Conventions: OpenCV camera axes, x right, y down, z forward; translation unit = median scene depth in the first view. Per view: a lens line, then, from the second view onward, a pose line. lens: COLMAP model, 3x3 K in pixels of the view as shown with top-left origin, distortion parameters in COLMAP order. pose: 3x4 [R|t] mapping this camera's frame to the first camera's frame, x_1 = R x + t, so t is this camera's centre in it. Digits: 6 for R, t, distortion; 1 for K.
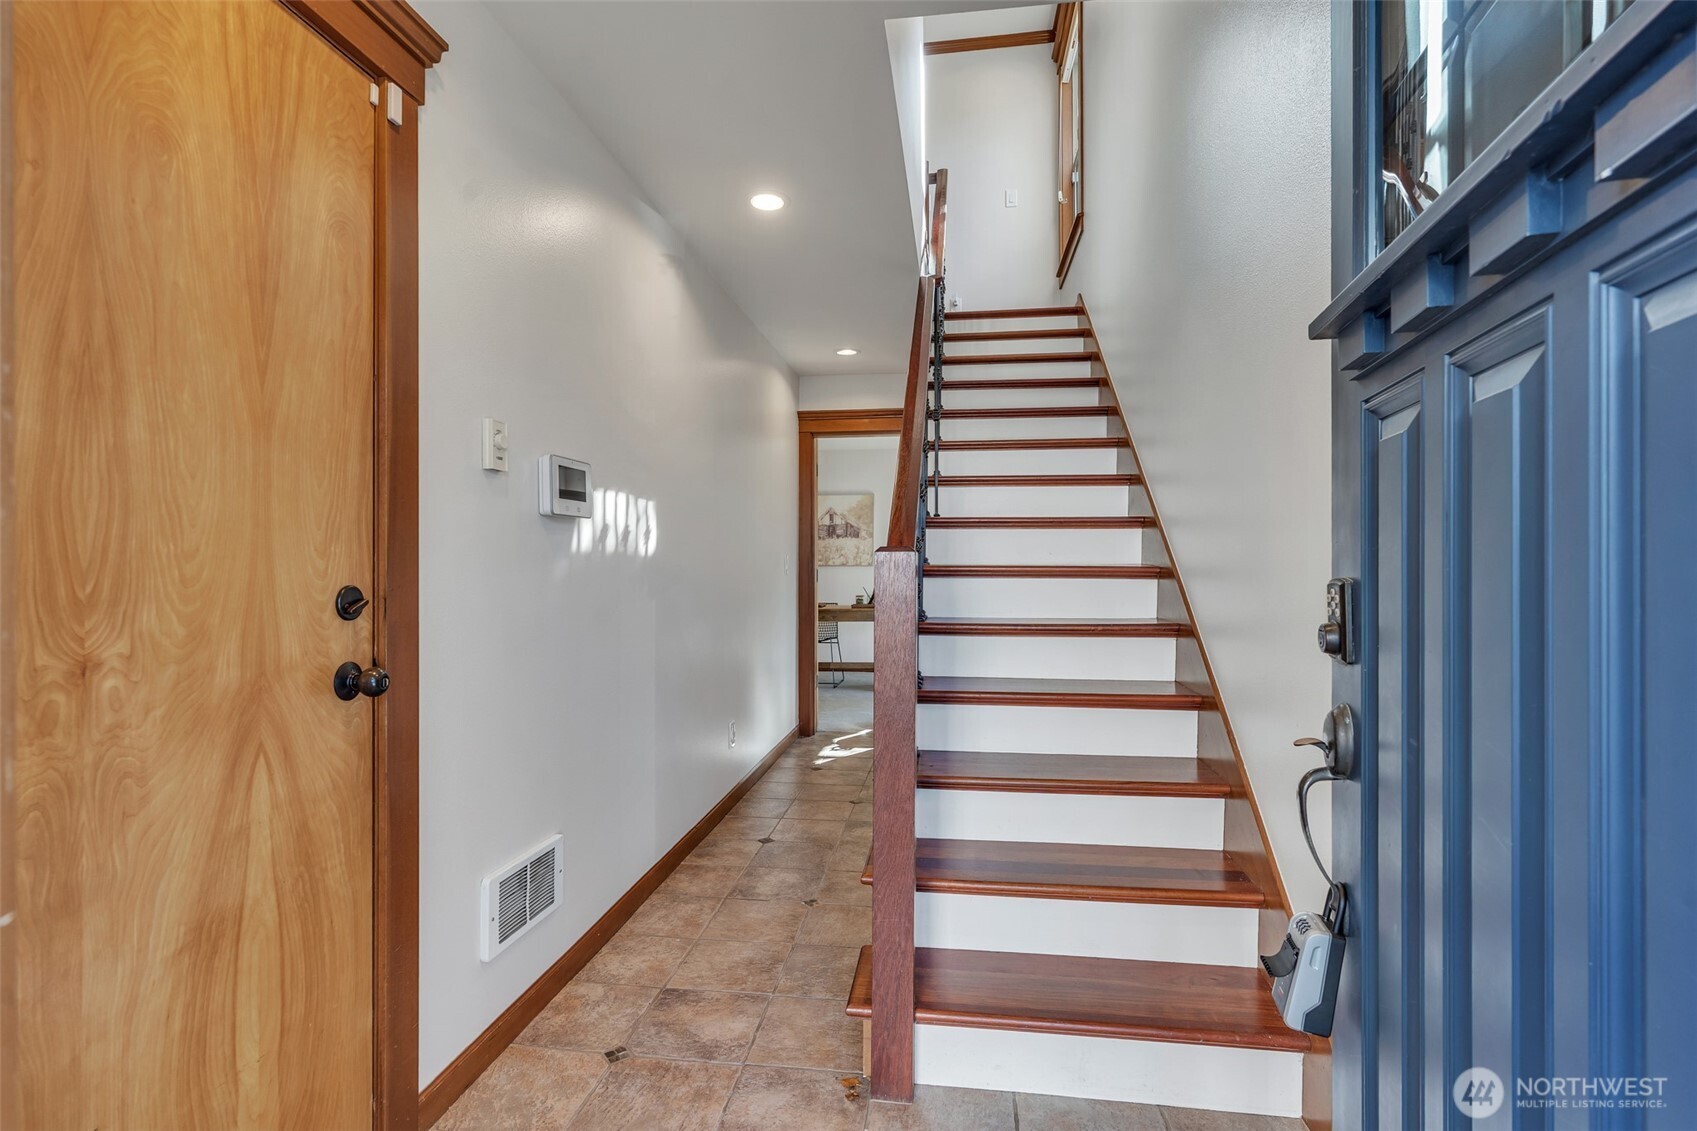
lens RADIAL K [[806.8, 0, 848.7], [0, 806.8, 566.7], [0, 0, 1]] dist [0.001928, 0.000342]
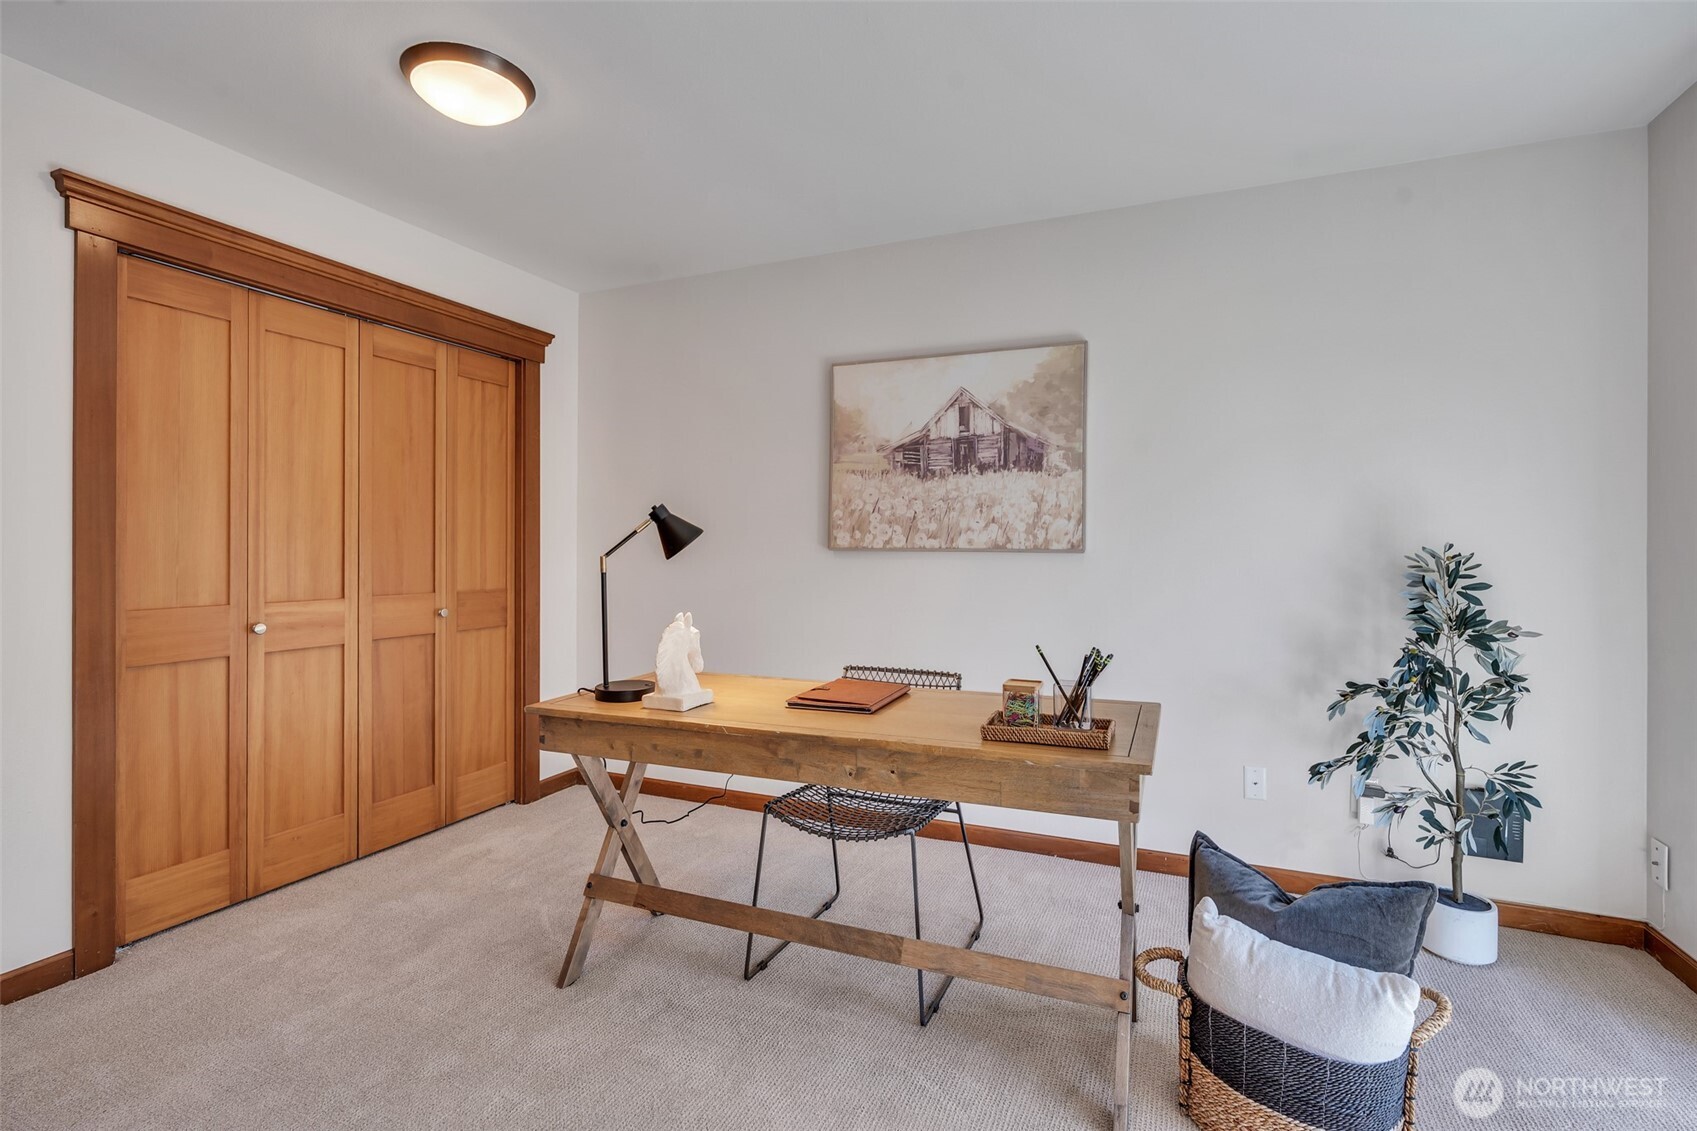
lens RADIAL K [[783.6, 0, 850.4], [0, 783.6, 558.6], [0, 0, 1]] dist [-0.000452, -0.000005]
pose [[0.965736, 0.004274, -0.259490, 0.020750], [-0.001775, 0.999950, 0.009861, -0.001000], [0.259519, -0.009062, 0.965696, 0.650832]]
